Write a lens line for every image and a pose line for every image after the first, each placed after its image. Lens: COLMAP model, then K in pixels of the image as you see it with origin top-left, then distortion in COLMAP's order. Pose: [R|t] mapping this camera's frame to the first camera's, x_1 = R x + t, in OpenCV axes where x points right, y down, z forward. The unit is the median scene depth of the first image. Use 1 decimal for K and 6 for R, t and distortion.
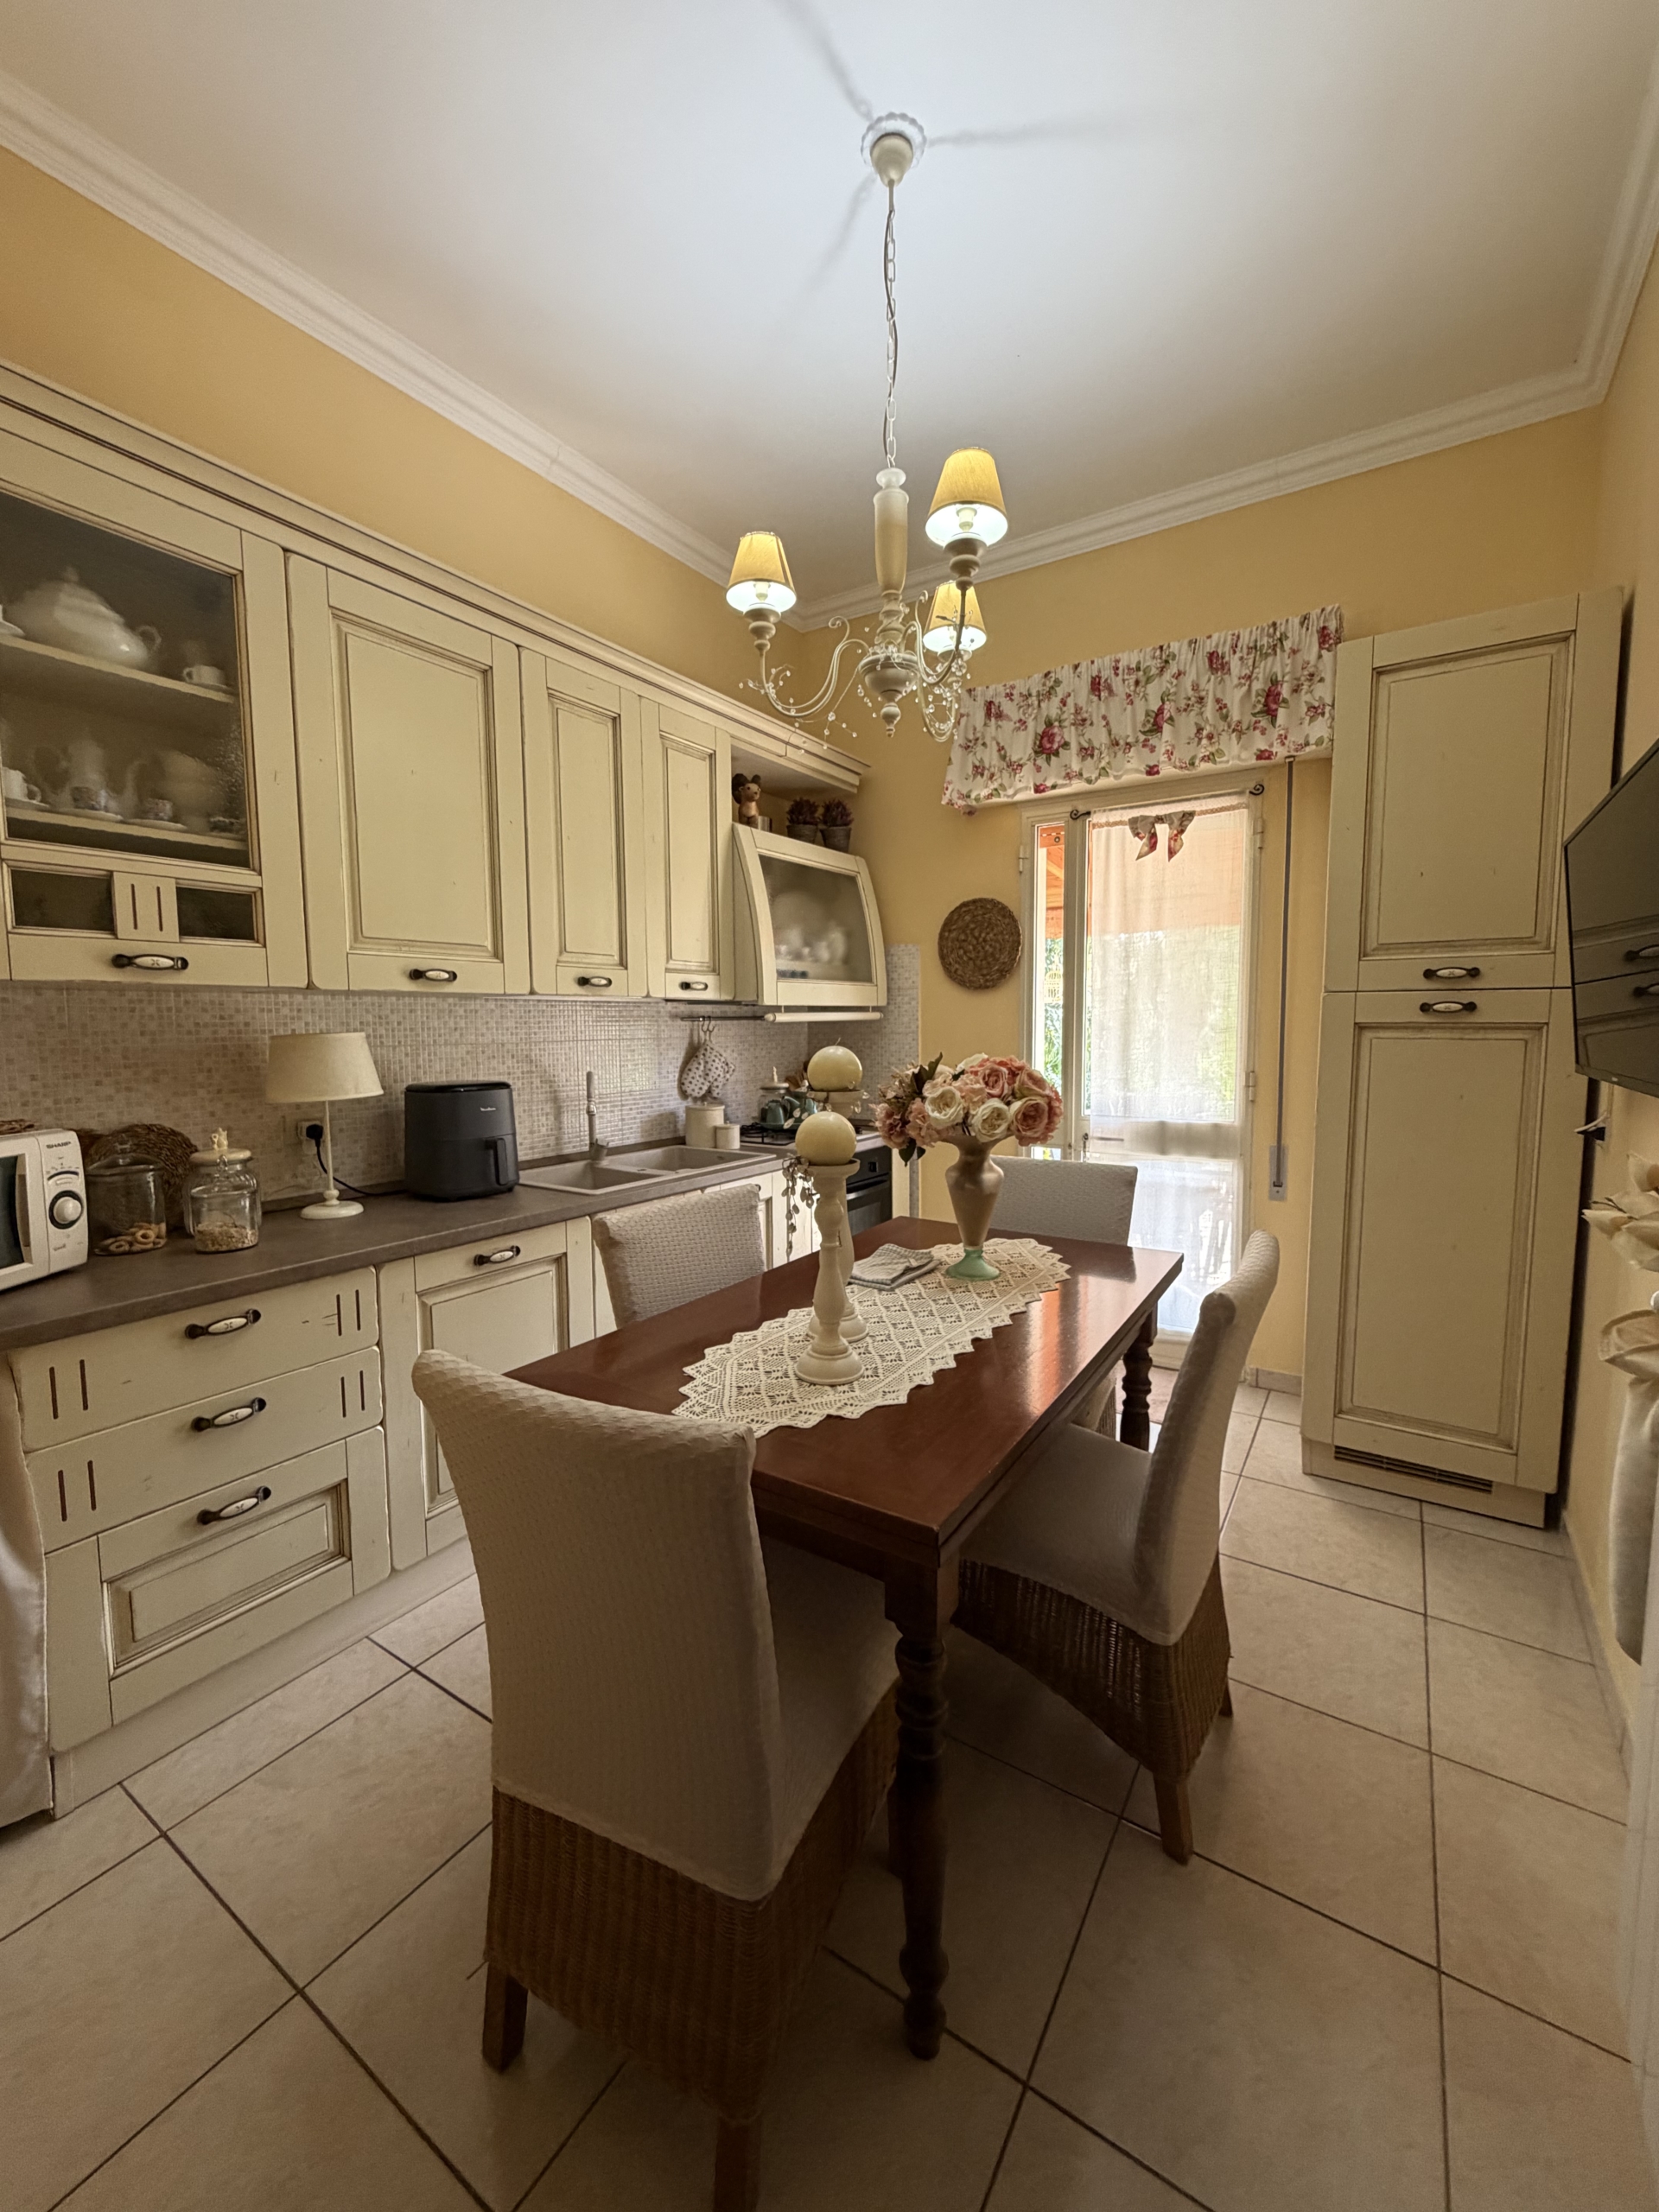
lens RADIAL K [[888.1, 0, 820.8], [0, 888.1, 1101.3], [0, 0, 1]] dist [0.003148, -0.000828]
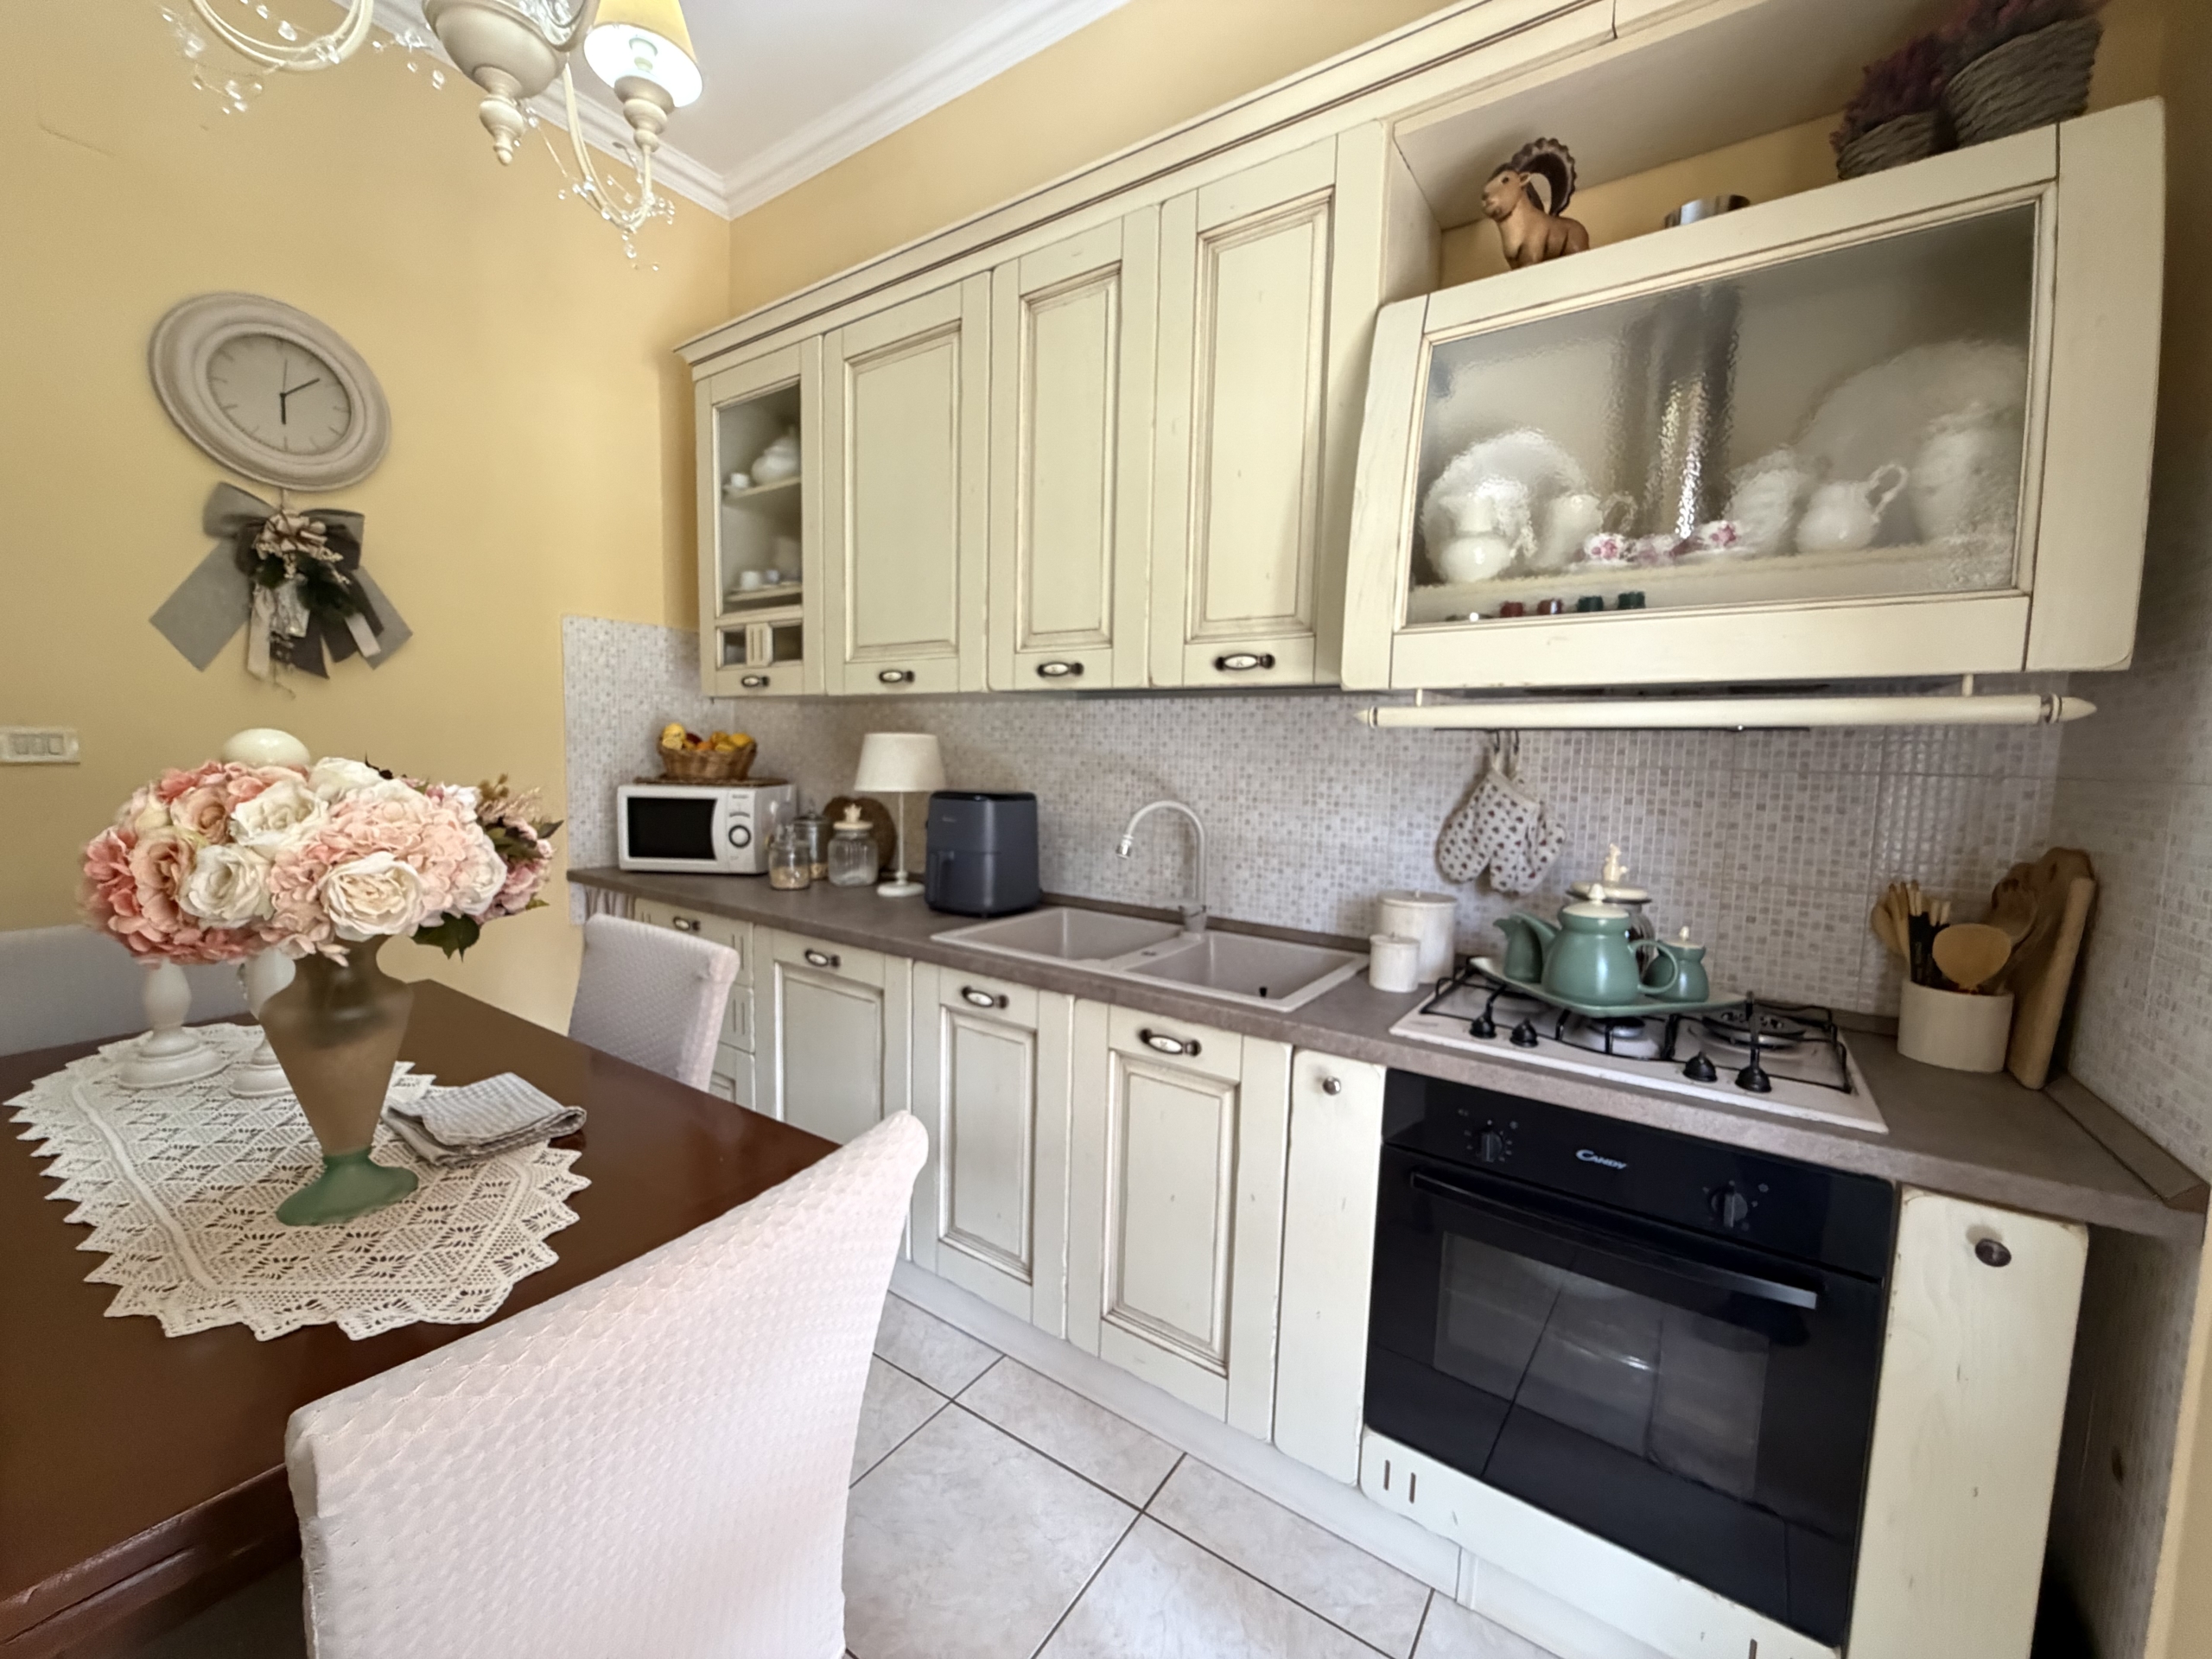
lens RADIAL K [[888.1, 0, 1094.0], [0, 888.1, 833.1], [0, 0, 1]] dist [0.003148, -0.000828]
pose [[-0.030232, 0.109736, -0.993501, 0.480077], [-0.106381, 0.987957, 0.112360, -0.087399], [0.993866, 0.109086, -0.018194, 1.054394]]
